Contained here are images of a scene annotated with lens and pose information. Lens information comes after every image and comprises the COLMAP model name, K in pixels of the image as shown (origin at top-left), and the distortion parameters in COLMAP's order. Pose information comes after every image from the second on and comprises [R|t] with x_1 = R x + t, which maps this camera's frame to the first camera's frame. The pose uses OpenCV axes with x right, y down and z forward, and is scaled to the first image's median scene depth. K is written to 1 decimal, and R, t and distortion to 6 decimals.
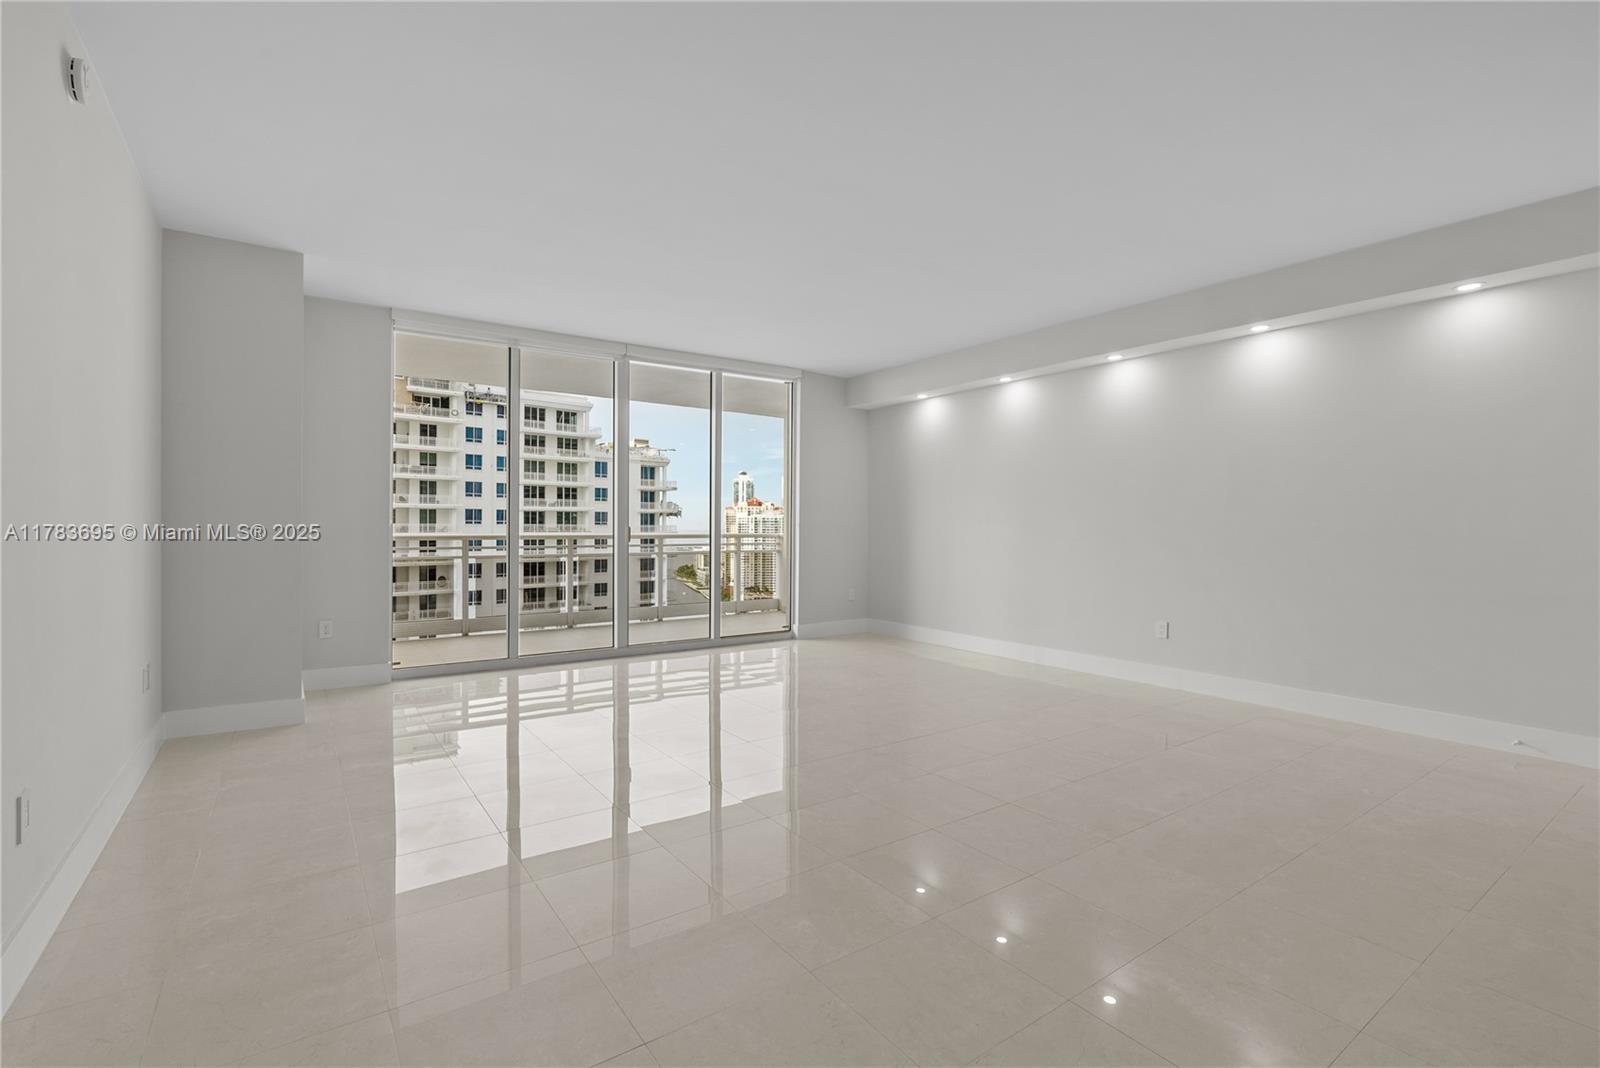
lens RADIAL K [[727.4, 0, 801.1], [0, 727.4, 529.1], [0, 0, 1]] dist [-0.001438, 0.000560]
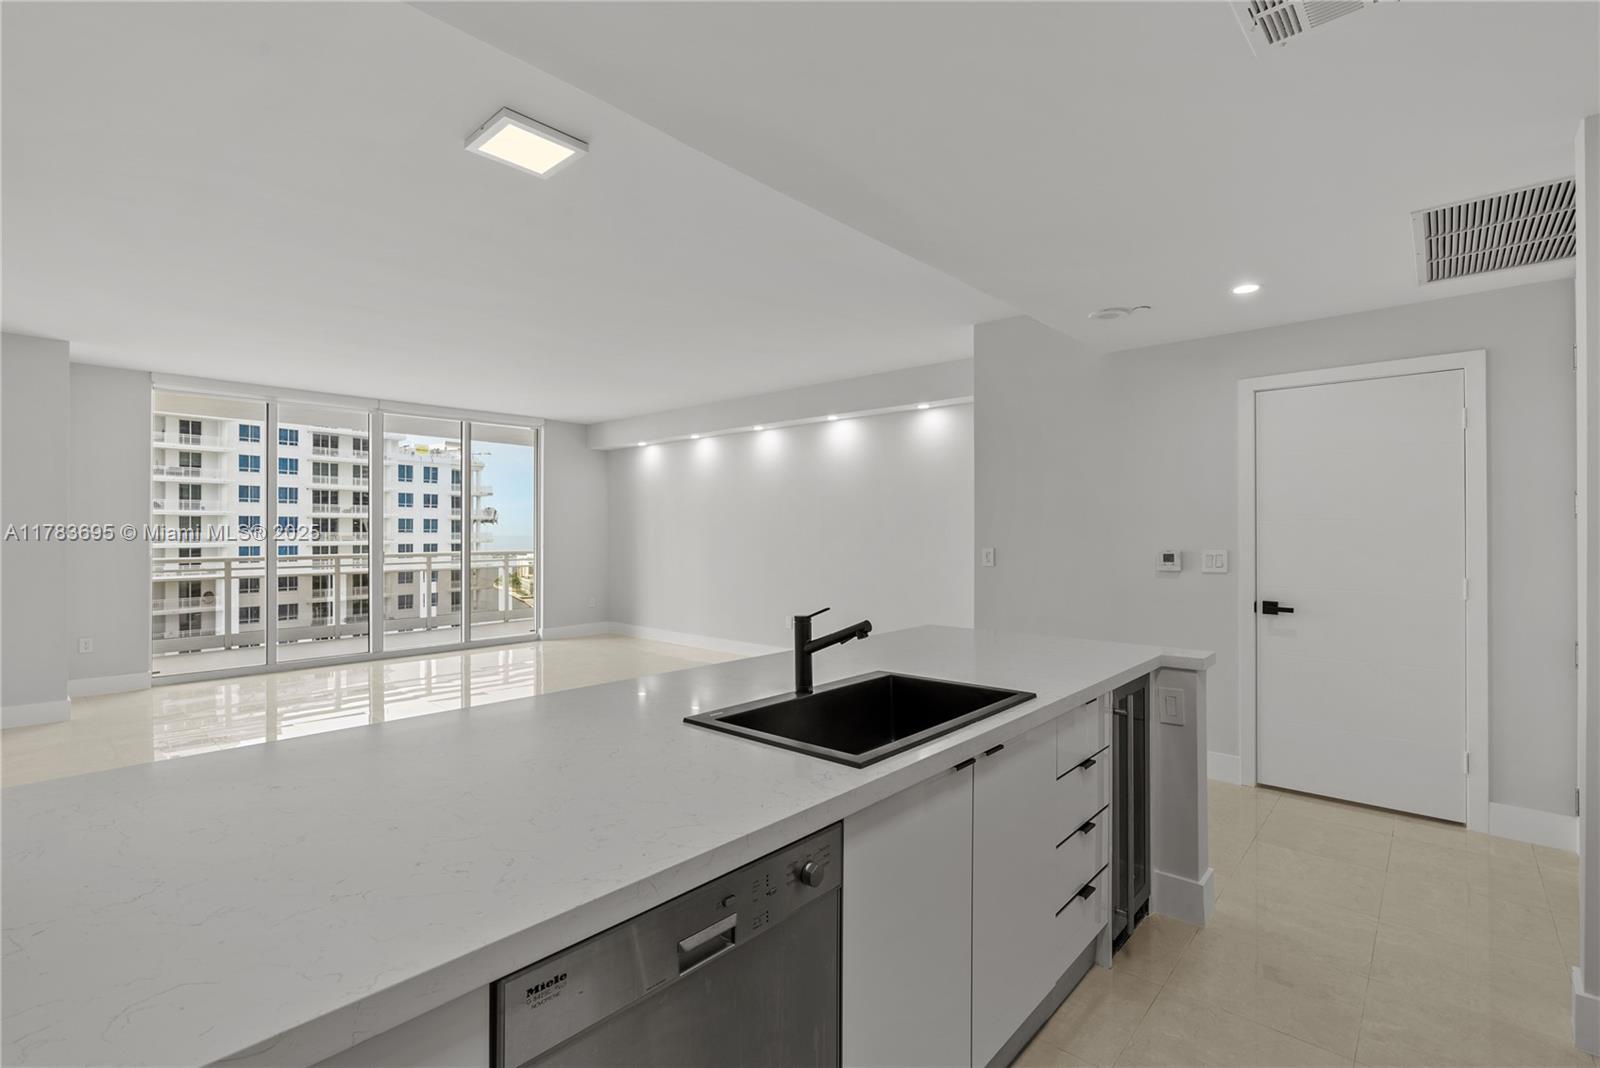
lens RADIAL K [[727.4, 0, 801.1], [0, 727.4, 529.1], [0, 0, 1]] dist [-0.001438, 0.000560]
pose [[0.974884, -0.004667, 0.222664, 0.012963], [0.006048, 0.999966, -0.005518, -0.002199], [-0.222630, 0.006726, 0.974880, -0.024676]]
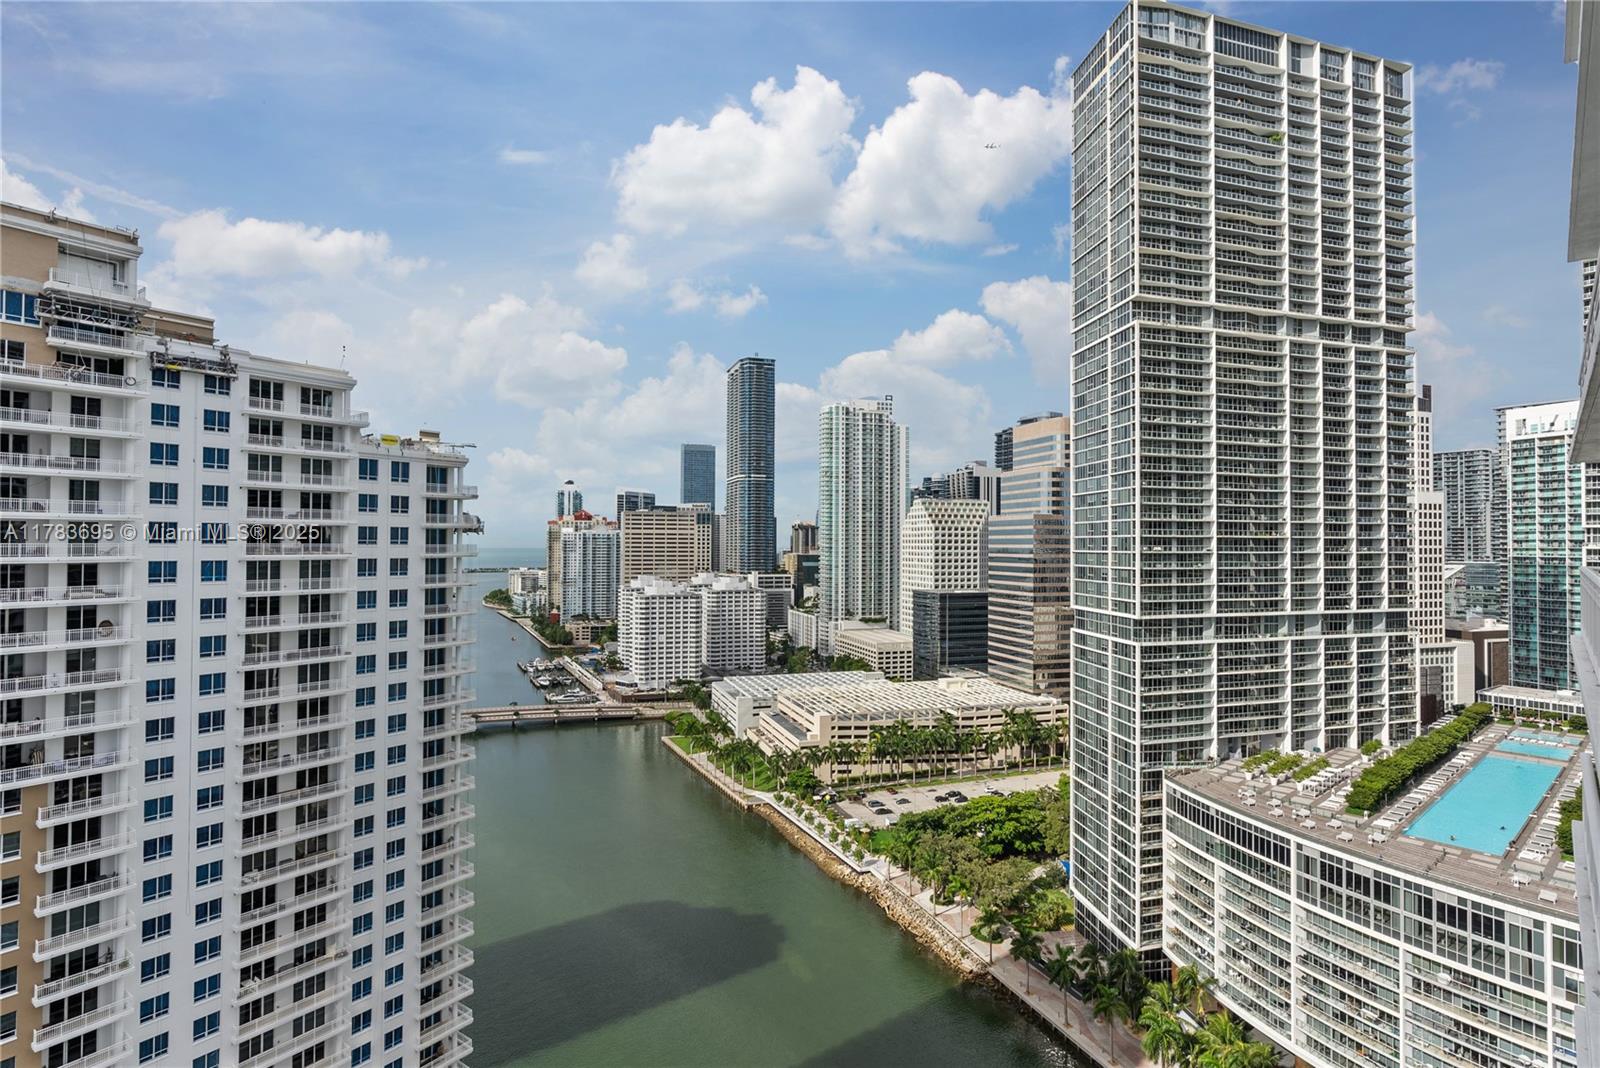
lens RADIAL K [[807.0, 0, 803.0], [0, 807.0, 532.3], [0, 0, 1]] dist [-0.001729, 0.000238]
pose [[0.979601, 0.001539, 0.200945, -0.006988], [0.001978, 0.999848, -0.017299, -0.002976], [-0.200941, 0.017344, 0.979450, 0.116025]]
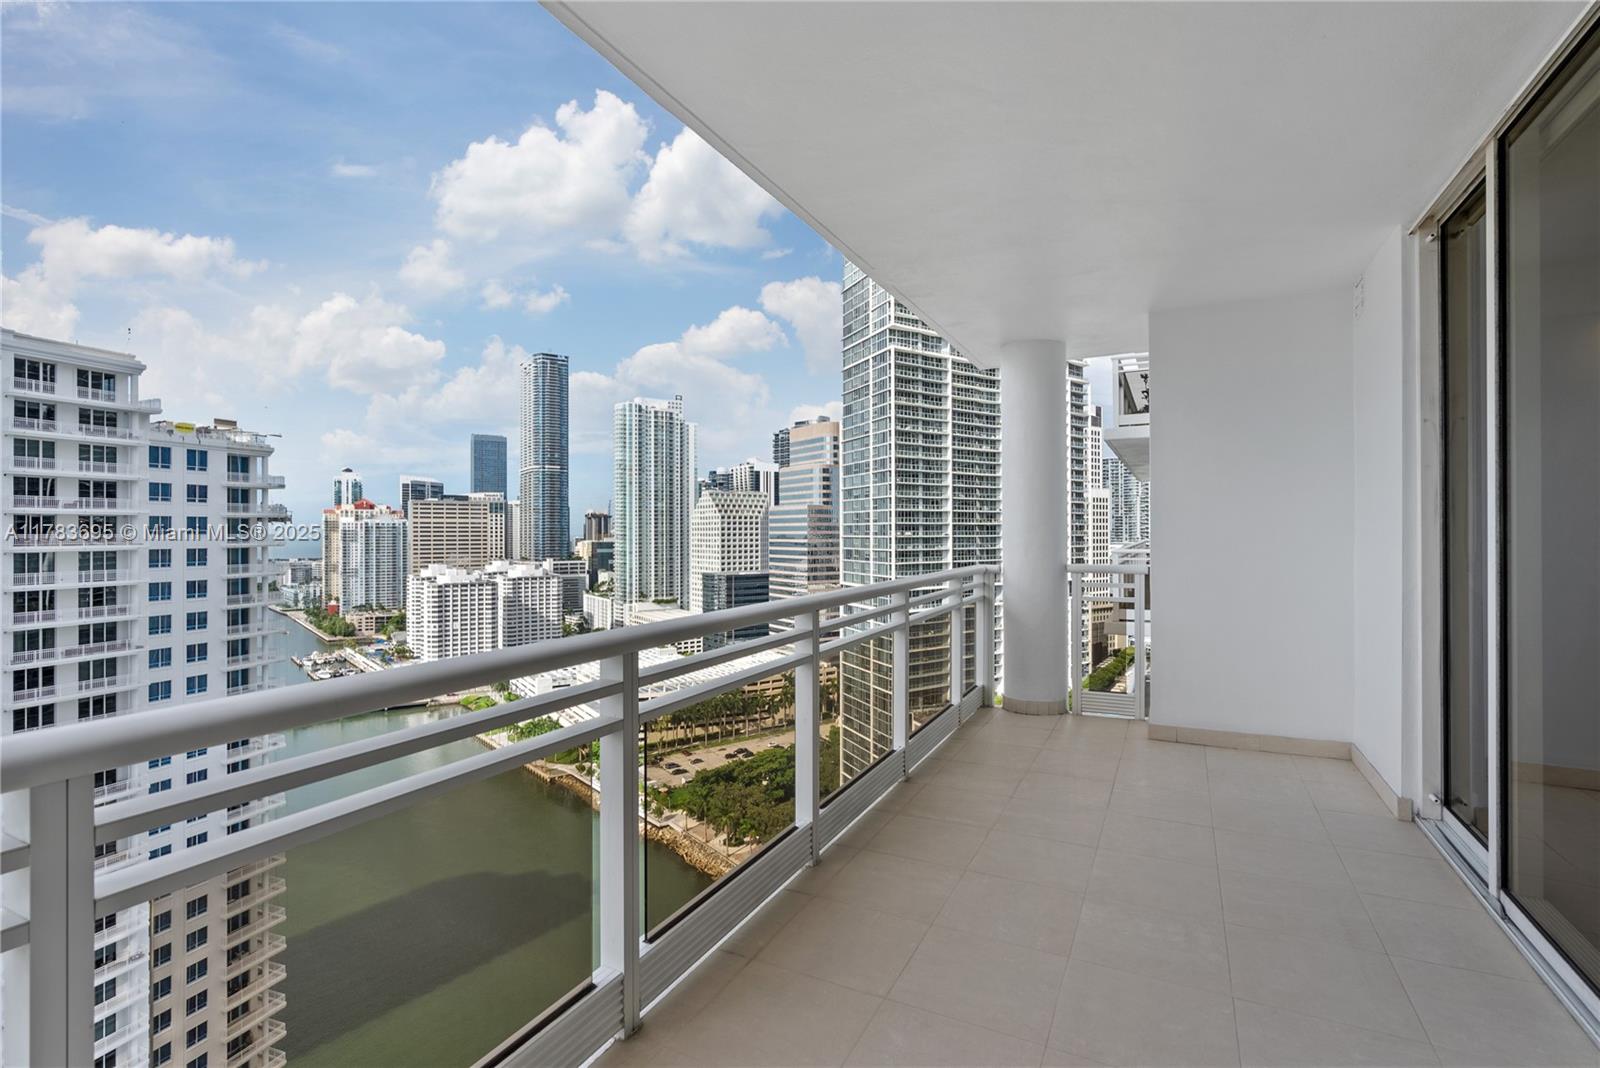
lens RADIAL K [[736.3, 0, 800.7], [0, 736.3, 531.1], [0, 0, 1]] dist [-0.003599, 0.003517]
pose [[0.889277, -0.007273, 0.457312, -0.048119], [0.009047, 0.999958, -0.001690, -0.002167], [-0.457280, 0.005640, 0.889305, 0.070056]]
